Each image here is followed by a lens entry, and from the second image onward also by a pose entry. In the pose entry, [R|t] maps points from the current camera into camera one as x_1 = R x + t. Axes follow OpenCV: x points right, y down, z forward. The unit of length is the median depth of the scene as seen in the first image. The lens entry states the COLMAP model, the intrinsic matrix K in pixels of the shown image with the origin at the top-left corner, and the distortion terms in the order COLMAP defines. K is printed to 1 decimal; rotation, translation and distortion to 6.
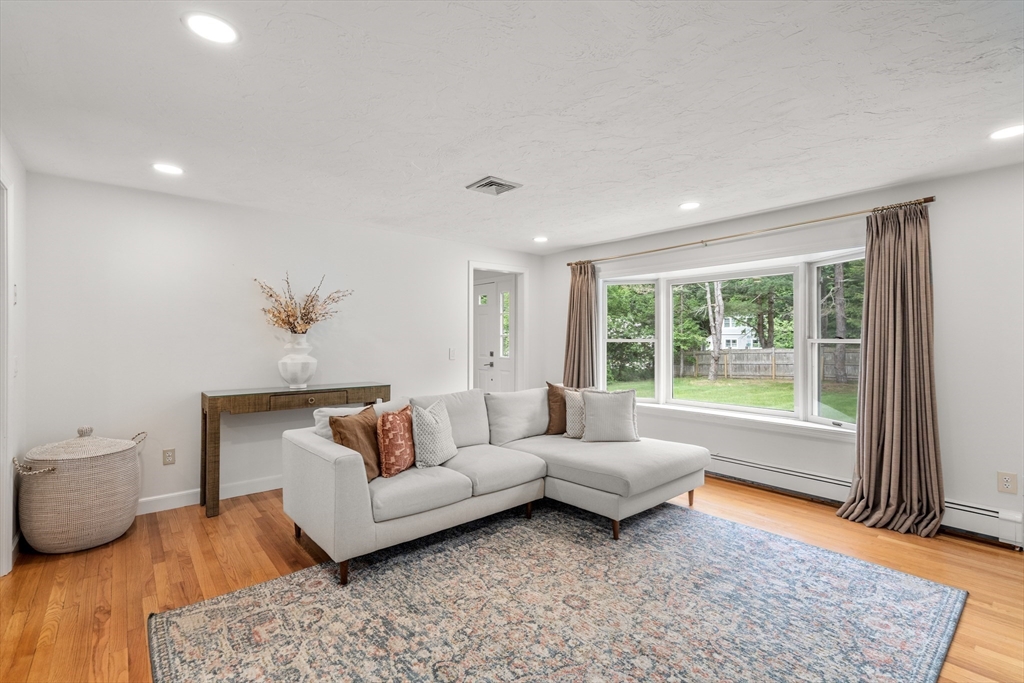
lens RADIAL K [[468.6, 0, 516.4], [0, 468.6, 336.5], [0, 0, 1]] dist [-0.004170, 0.002268]
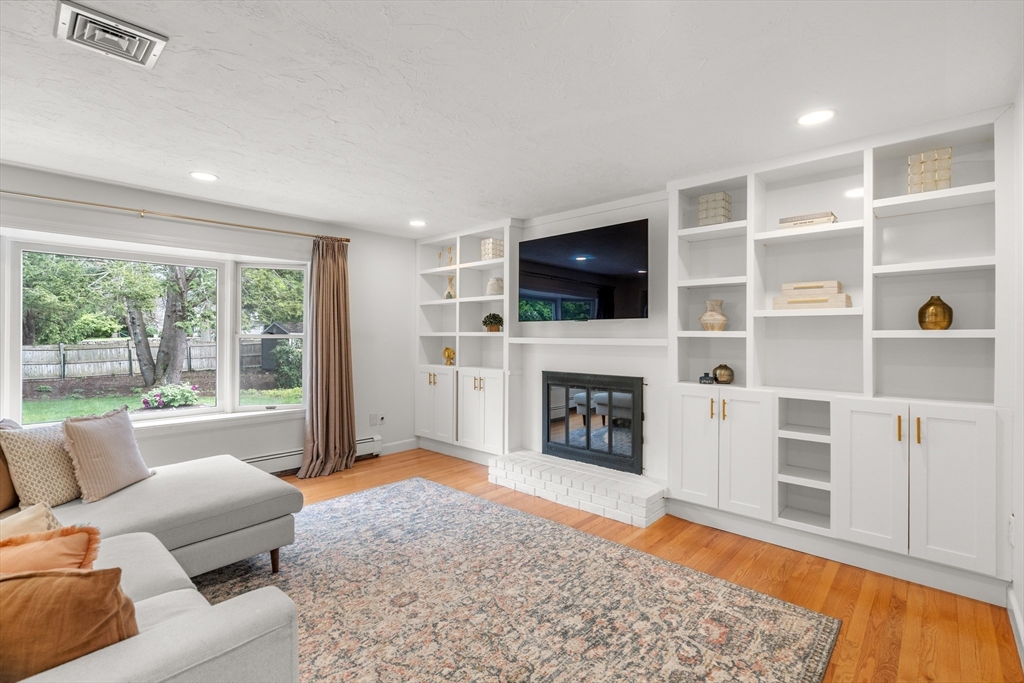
lens RADIAL K [[468.6, 0, 515.0], [0, 468.6, 335.9], [0, 0, 1]] dist [-0.004170, 0.002268]
pose [[-0.129614, 0.000913, 0.991564, -0.807782], [-0.008273, 0.999964, -0.002002, 0.009837], [-0.991530, -0.008463, -0.129602, 0.822388]]
